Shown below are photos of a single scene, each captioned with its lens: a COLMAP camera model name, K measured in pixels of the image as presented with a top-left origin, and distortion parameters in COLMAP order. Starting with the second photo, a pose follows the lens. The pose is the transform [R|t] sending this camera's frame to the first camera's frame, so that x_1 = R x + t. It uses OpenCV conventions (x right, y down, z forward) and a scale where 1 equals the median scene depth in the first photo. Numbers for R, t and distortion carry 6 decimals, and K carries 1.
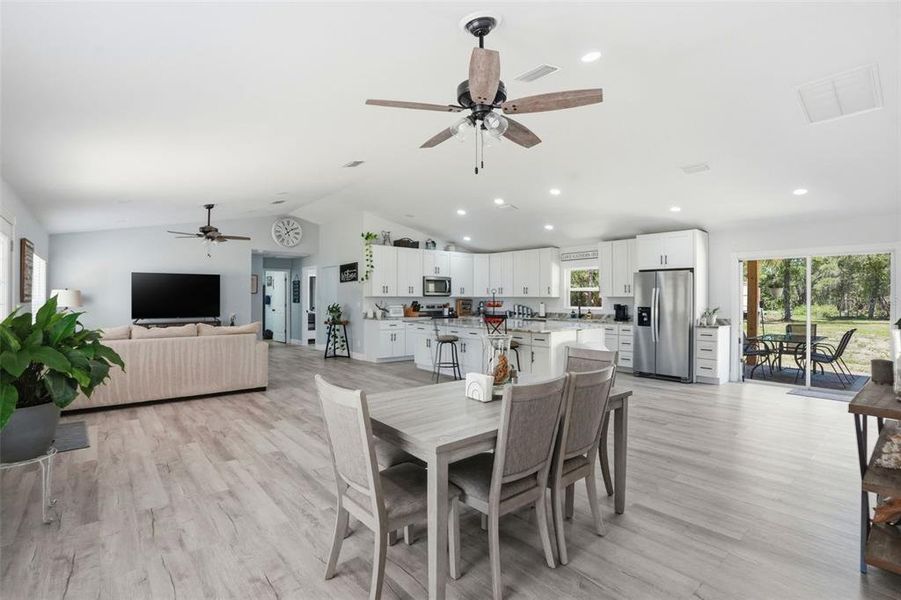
lens RADIAL K [[422.4, 0, 450.1], [0, 422.4, 298.2], [0, 0, 1]] dist [-0.076588, 0.030035]
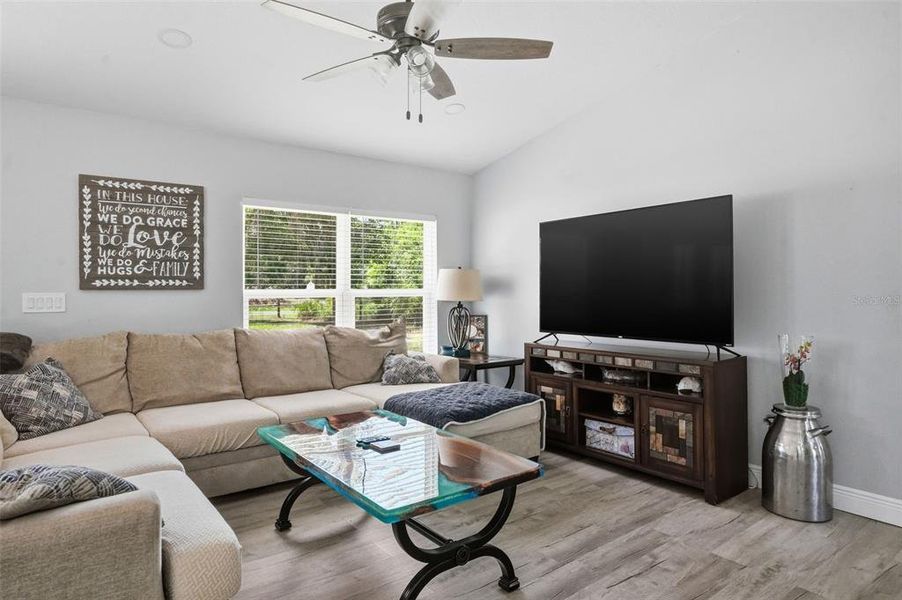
lens RADIAL K [[535.9, 0, 452.6], [0, 535.9, 283.2], [0, 0, 1]] dist [-0.046404, 0.036883]
pose [[-0.061847, -0.015791, -0.997961, -0.186556], [0.003551, 0.999865, -0.016041, 0.007923], [0.998079, -0.004536, -0.061783, 0.800683]]
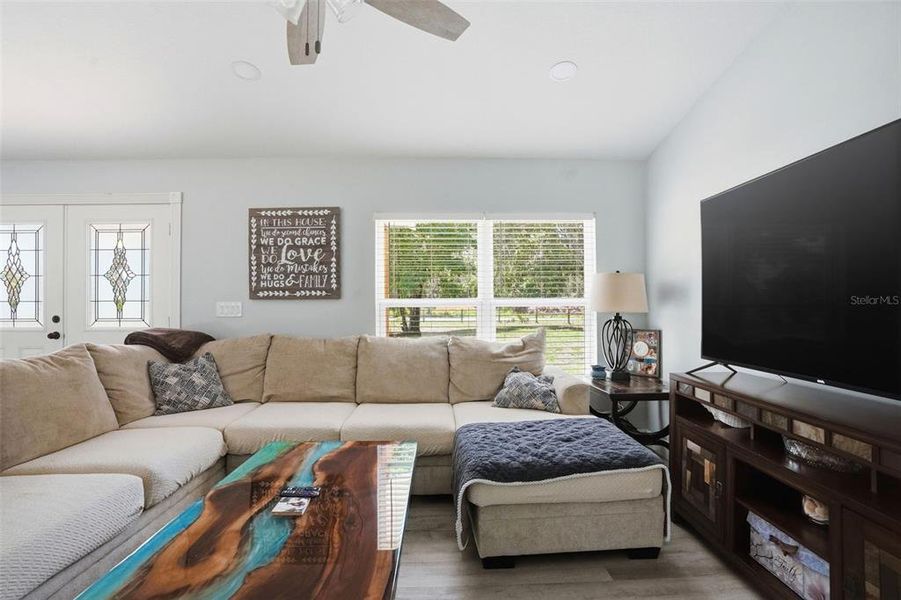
lens RADIAL K [[428.9, 0, 450.6], [0, 428.9, 297.0], [0, 0, 1]] dist [-0.075459, 0.031730]
pose [[-0.641125, -0.009249, -0.767380, -0.367576], [0.002840, 0.999892, -0.014423, 0.009417], [0.767431, -0.011426, -0.641030, 0.894202]]
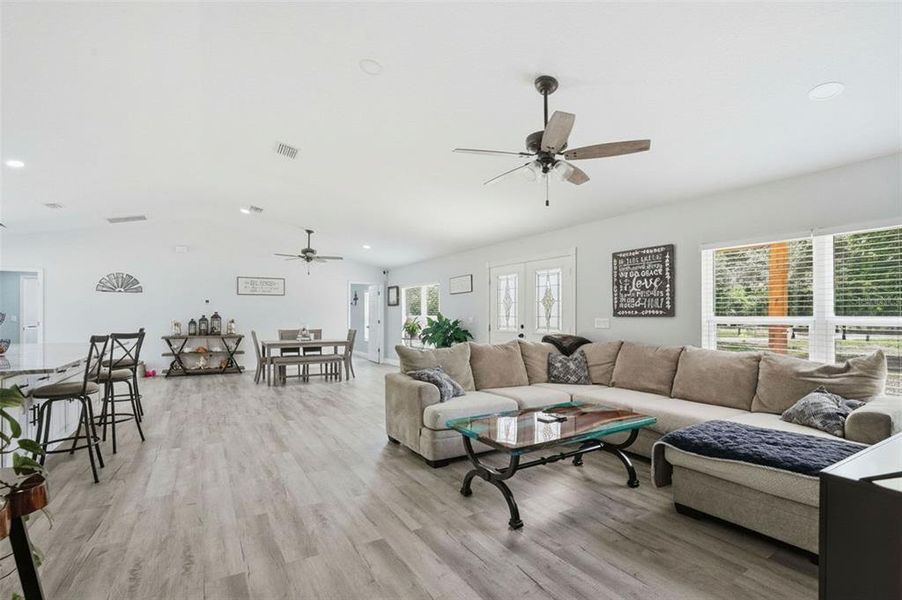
lens RADIAL K [[426.0, 0, 446.1], [0, 426.0, 310.7], [0, 0, 1]] dist [-0.040987, 0.000788]
pose [[-0.982130, -0.002279, 0.188191, -0.433233], [-0.004088, 0.999949, -0.009225, 0.004160], [-0.188160, -0.009830, -0.982089, 1.087059]]
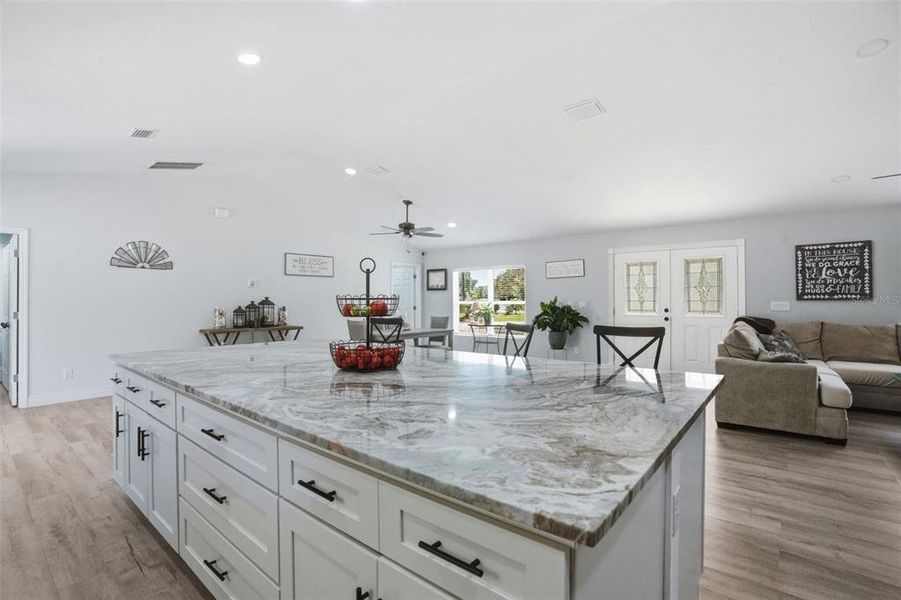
lens RADIAL K [[422.4, 0, 450.1], [0, 422.4, 298.2], [0, 0, 1]] dist [-0.076588, 0.030035]
pose [[-0.986329, -0.002753, -0.164767, 0.062983], [-0.001511, 0.999970, -0.007660, 0.007899], [0.164783, -0.007306, -0.986303, 1.022923]]
